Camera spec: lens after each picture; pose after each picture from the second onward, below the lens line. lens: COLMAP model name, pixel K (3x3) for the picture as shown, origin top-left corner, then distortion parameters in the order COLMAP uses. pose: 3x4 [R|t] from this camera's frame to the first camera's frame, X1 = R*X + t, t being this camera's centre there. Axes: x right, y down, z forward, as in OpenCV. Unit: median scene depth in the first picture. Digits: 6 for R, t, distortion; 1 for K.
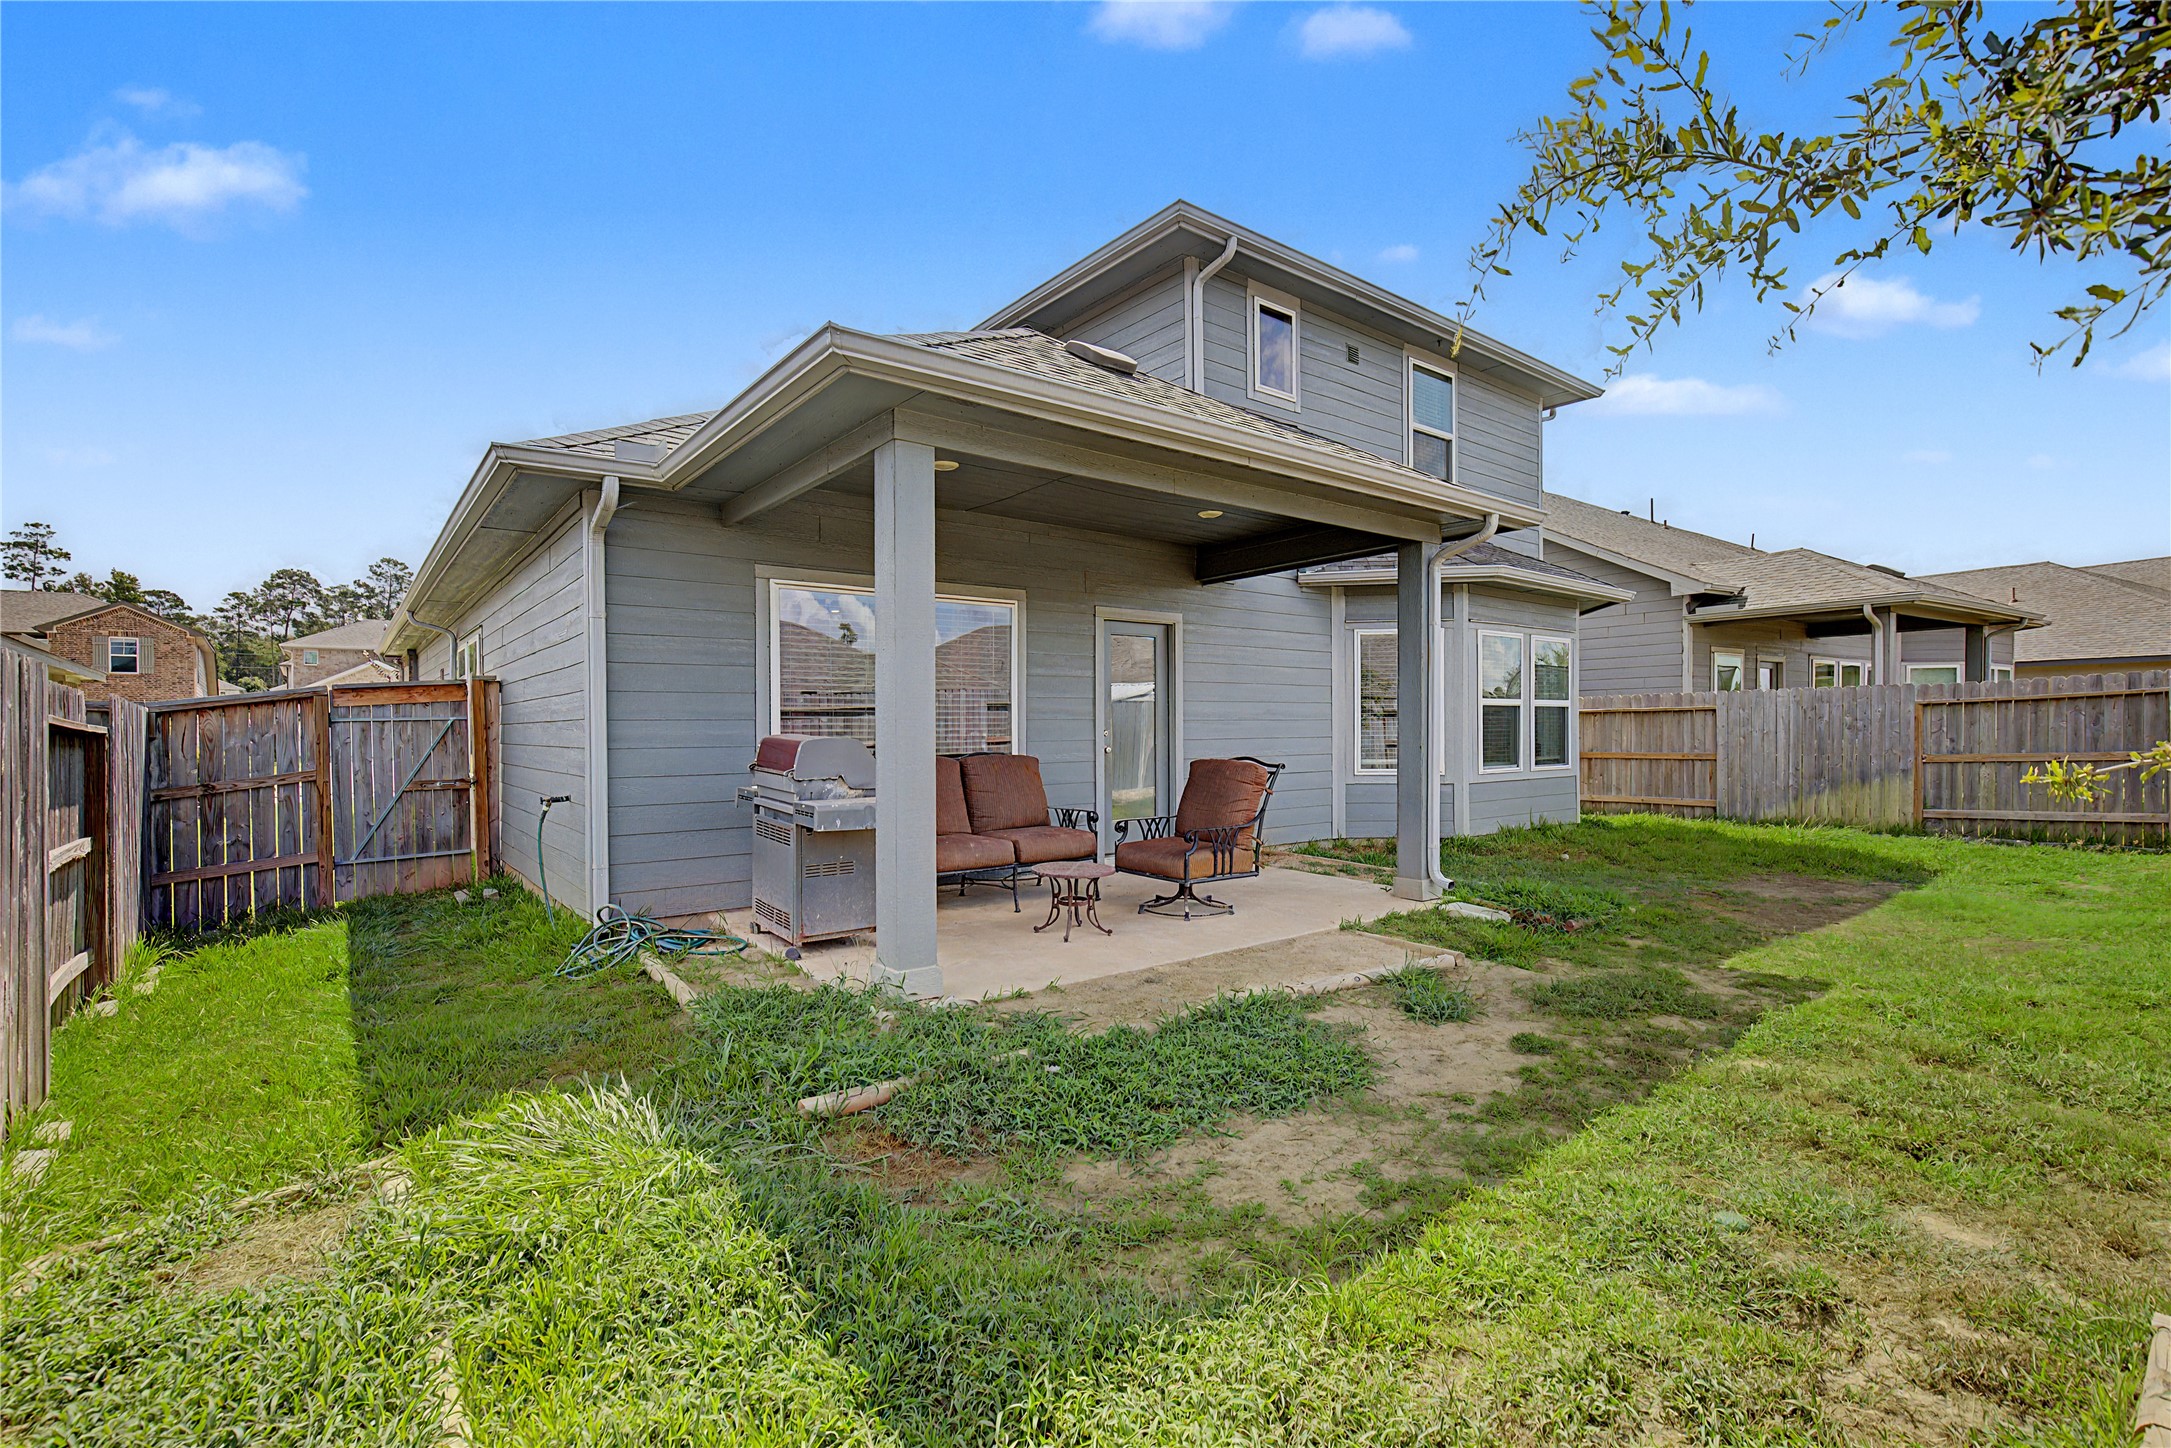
lens RADIAL K [[986.8, 0, 1099.4], [0, 986.8, 723.5], [0, 0, 1]] dist [-0.000897, 0.002423]
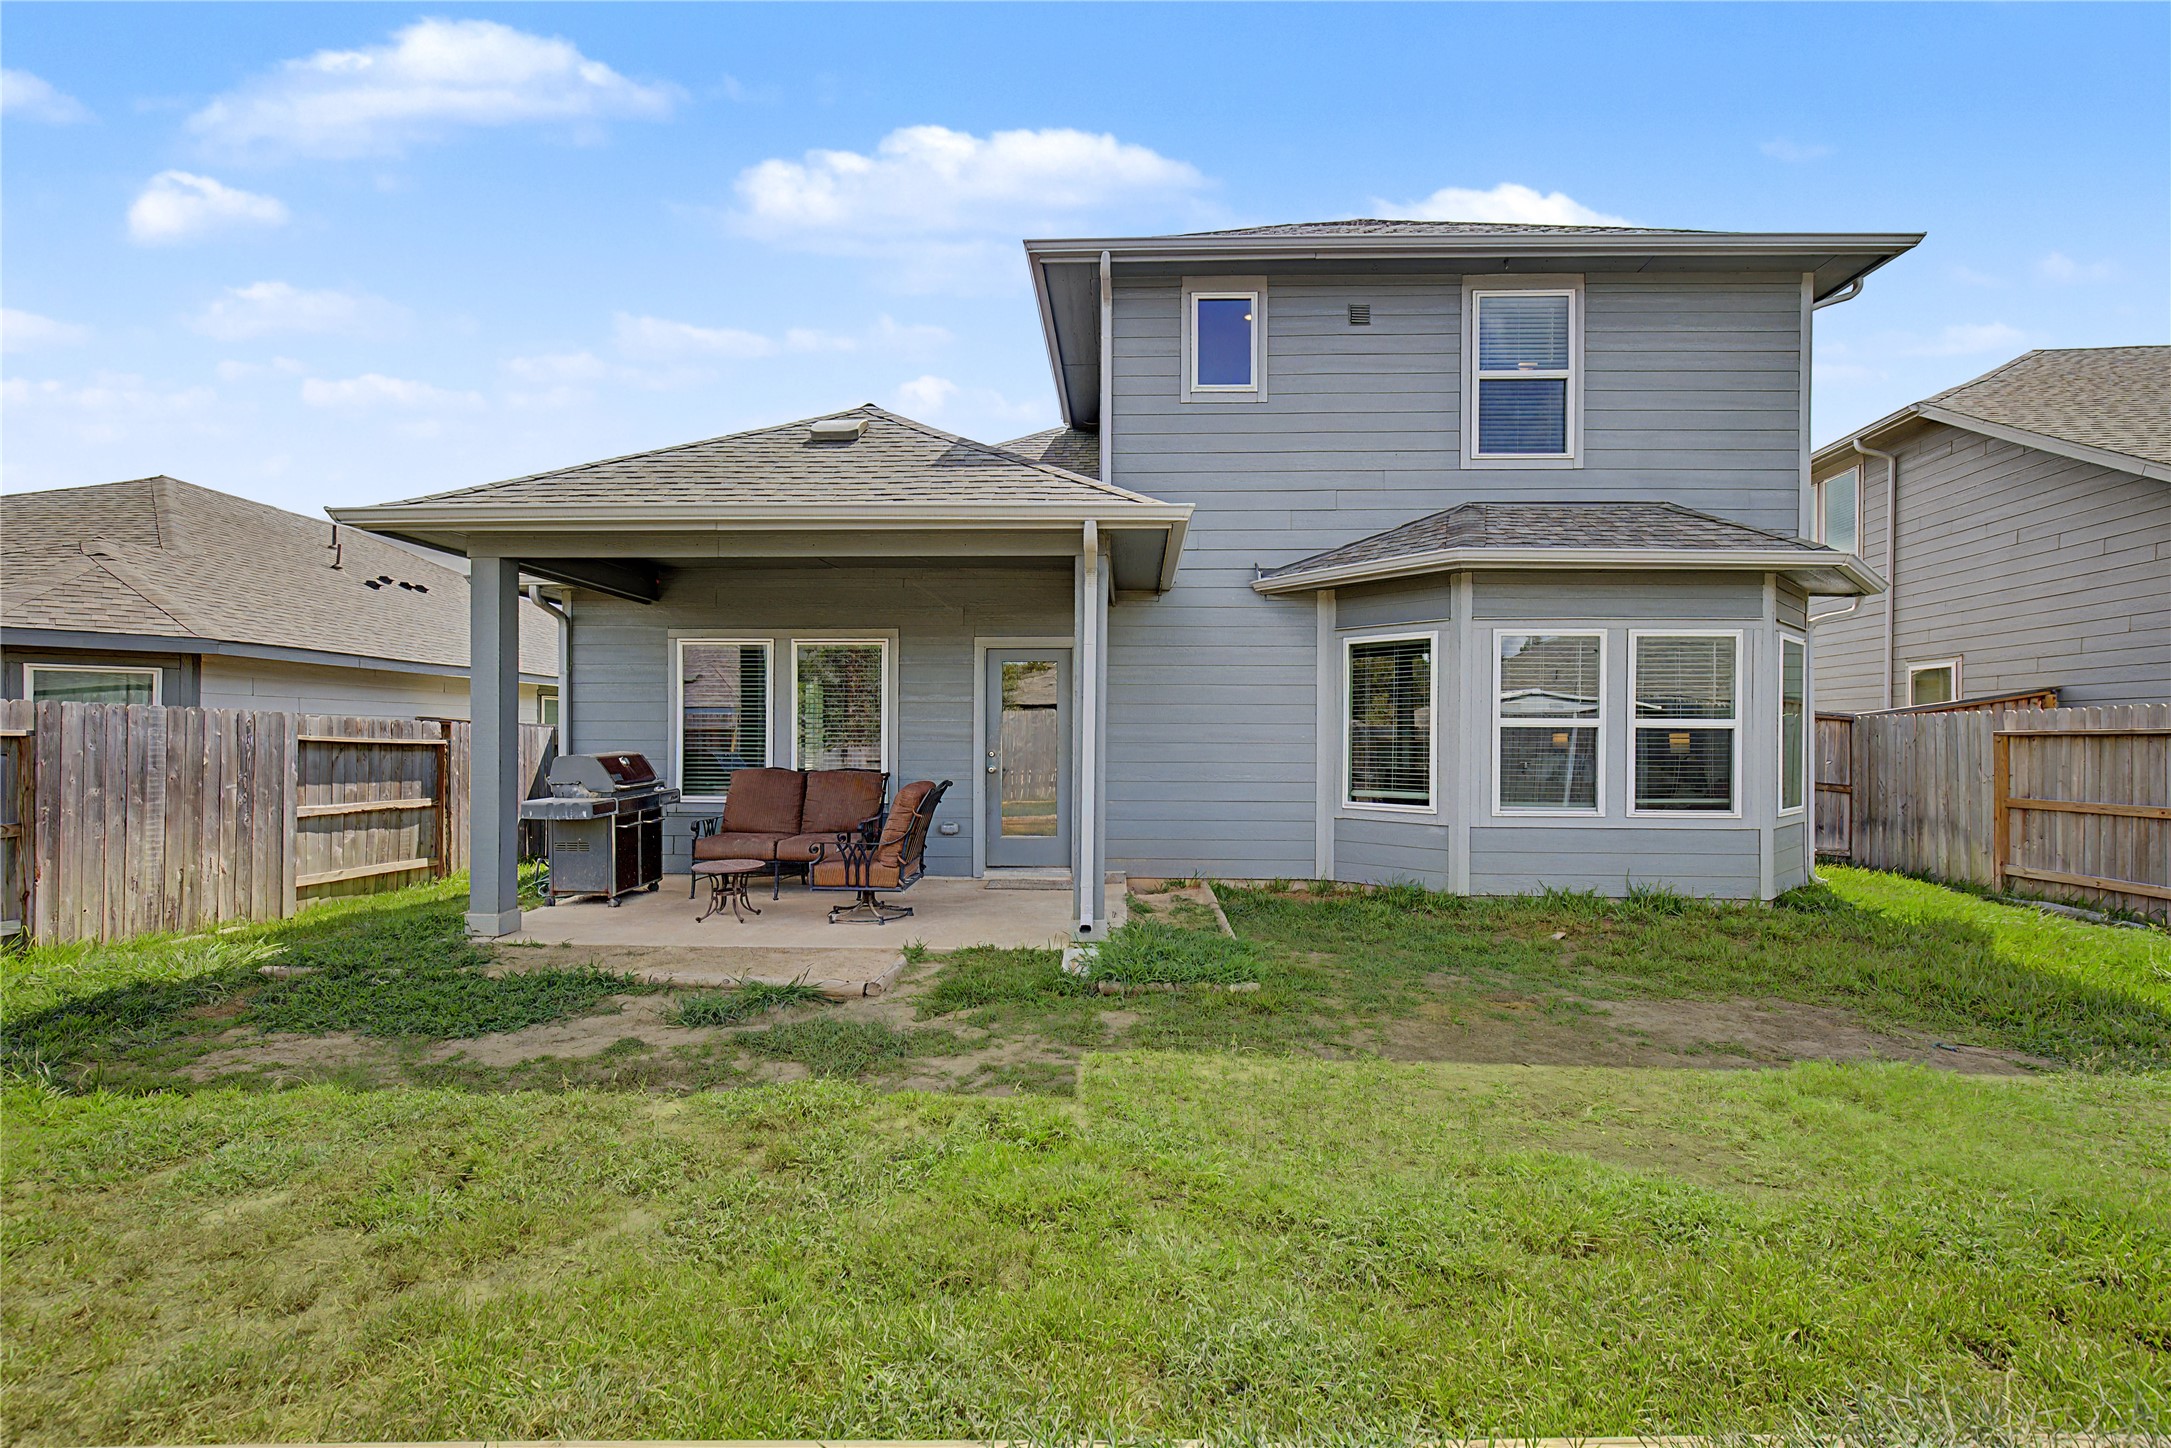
lens RADIAL K [[986.8, 0, 1095.6], [0, 986.8, 733.3], [0, 0, 1]] dist [-0.000897, 0.002423]
pose [[0.765289, 0.009017, -0.643624, 0.757485], [-0.007437, 0.999959, 0.005166, -0.018403], [0.643644, 0.000833, 0.765324, 0.240979]]
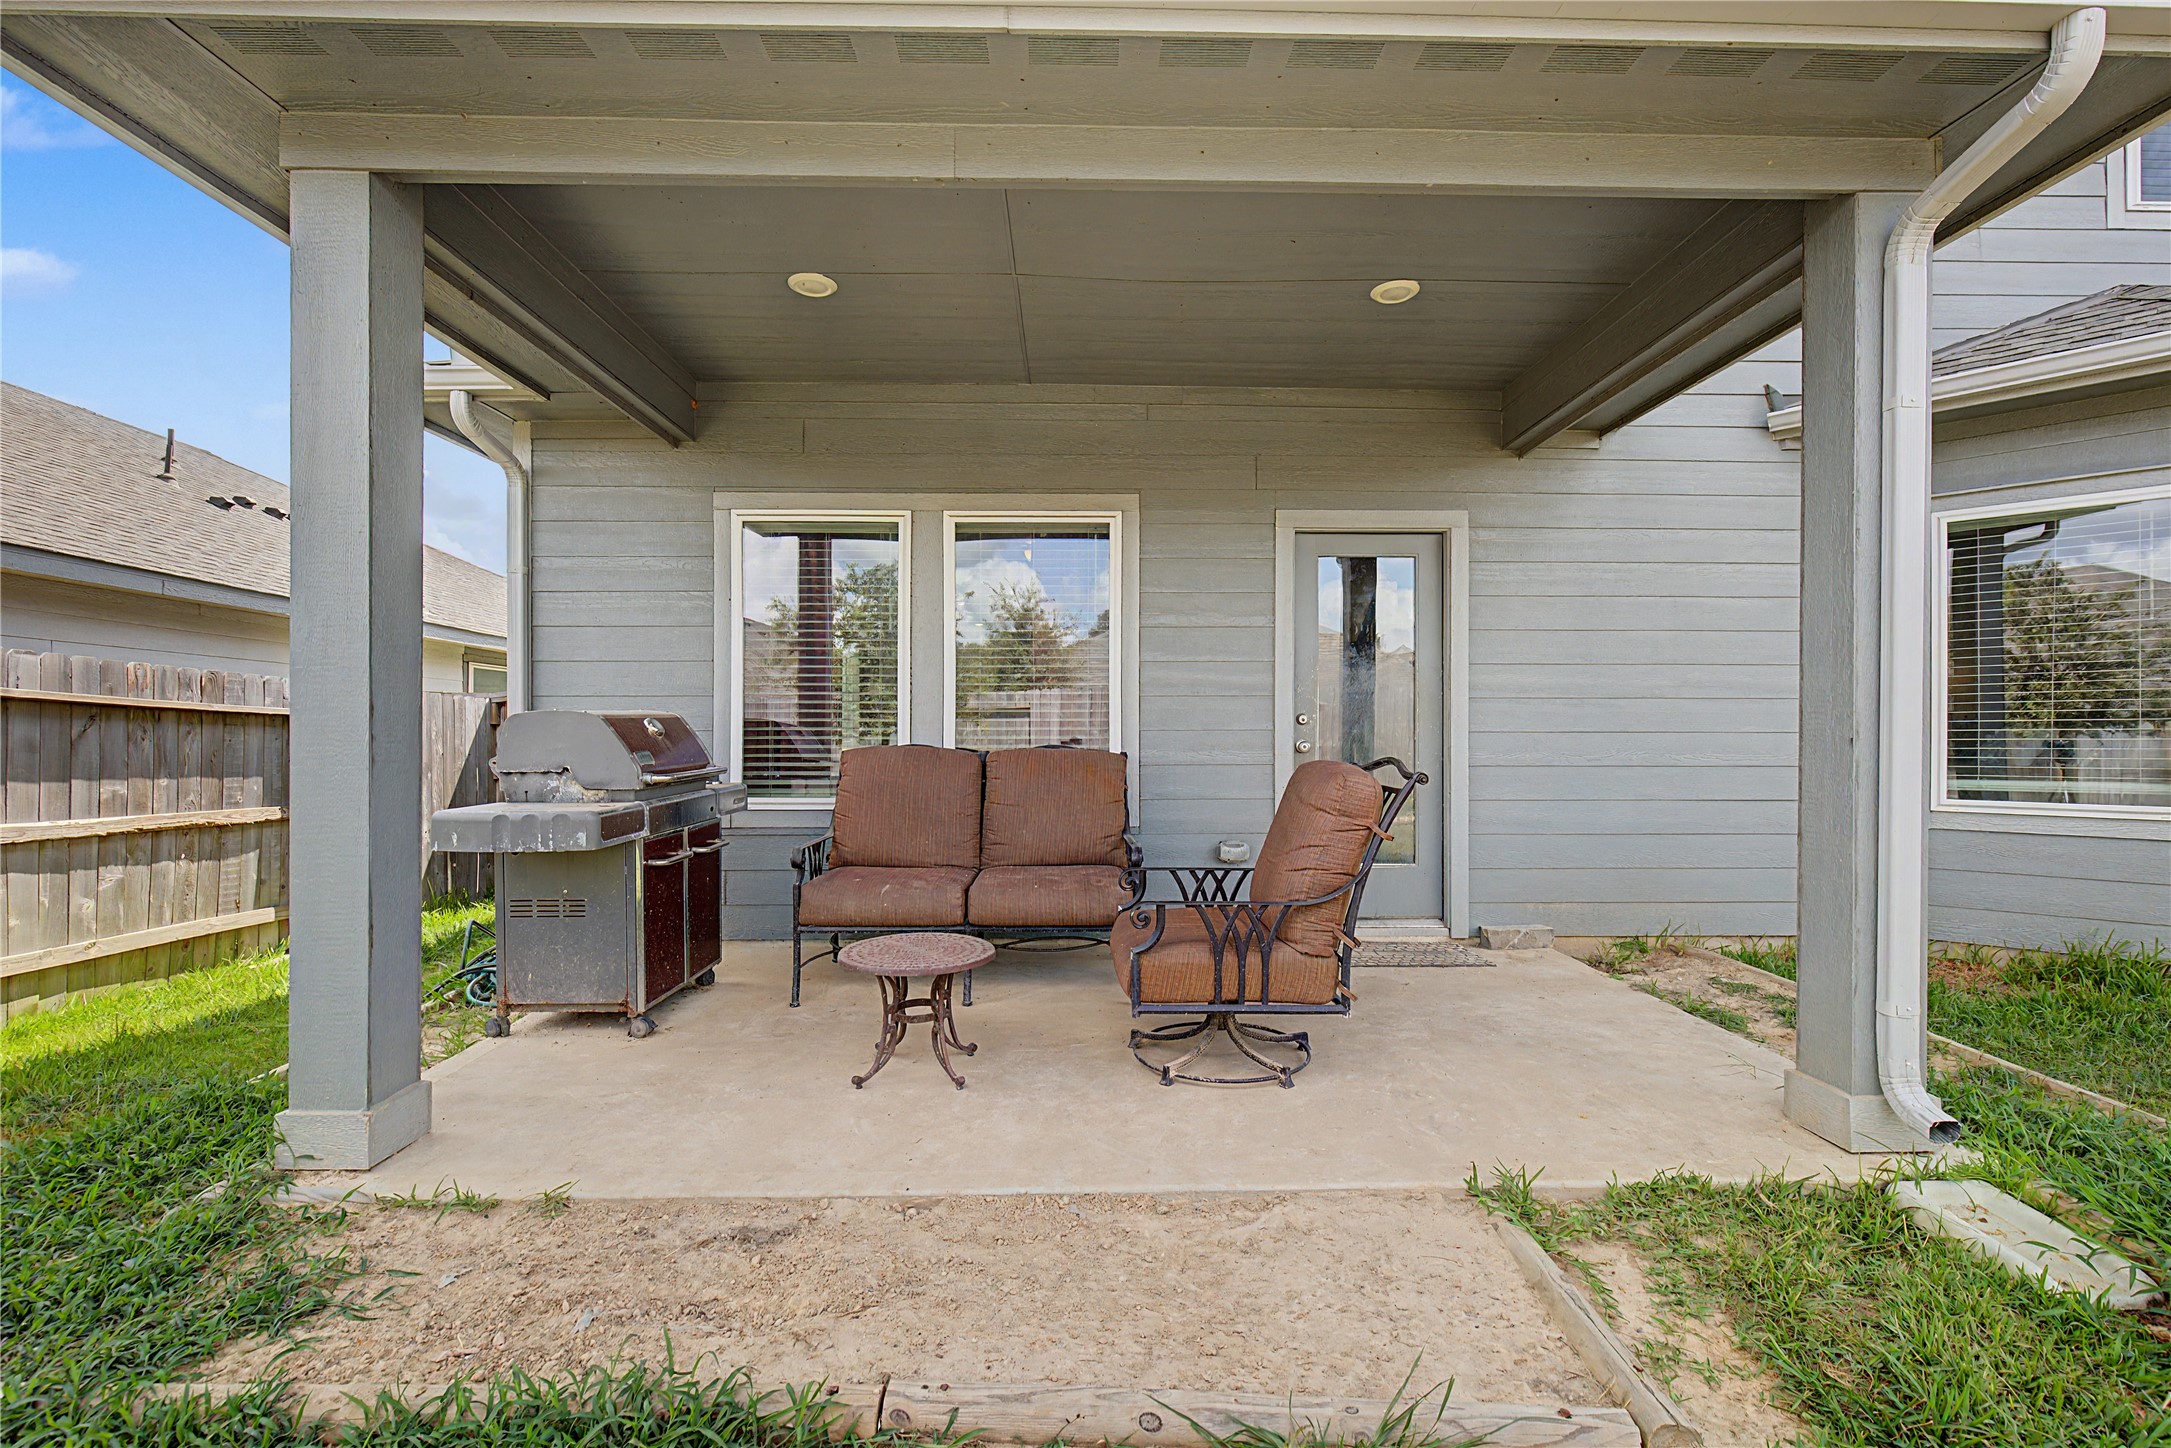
lens RADIAL K [[986.8, 0, 1096.0], [0, 986.8, 733.4], [0, 0, 1]] dist [-0.000897, 0.002423]
pose [[0.801299, 0.004174, -0.598250, 0.257841], [-0.003644, 0.999991, 0.002096, 0.016942], [0.598253, 0.000501, 0.801307, 0.423432]]
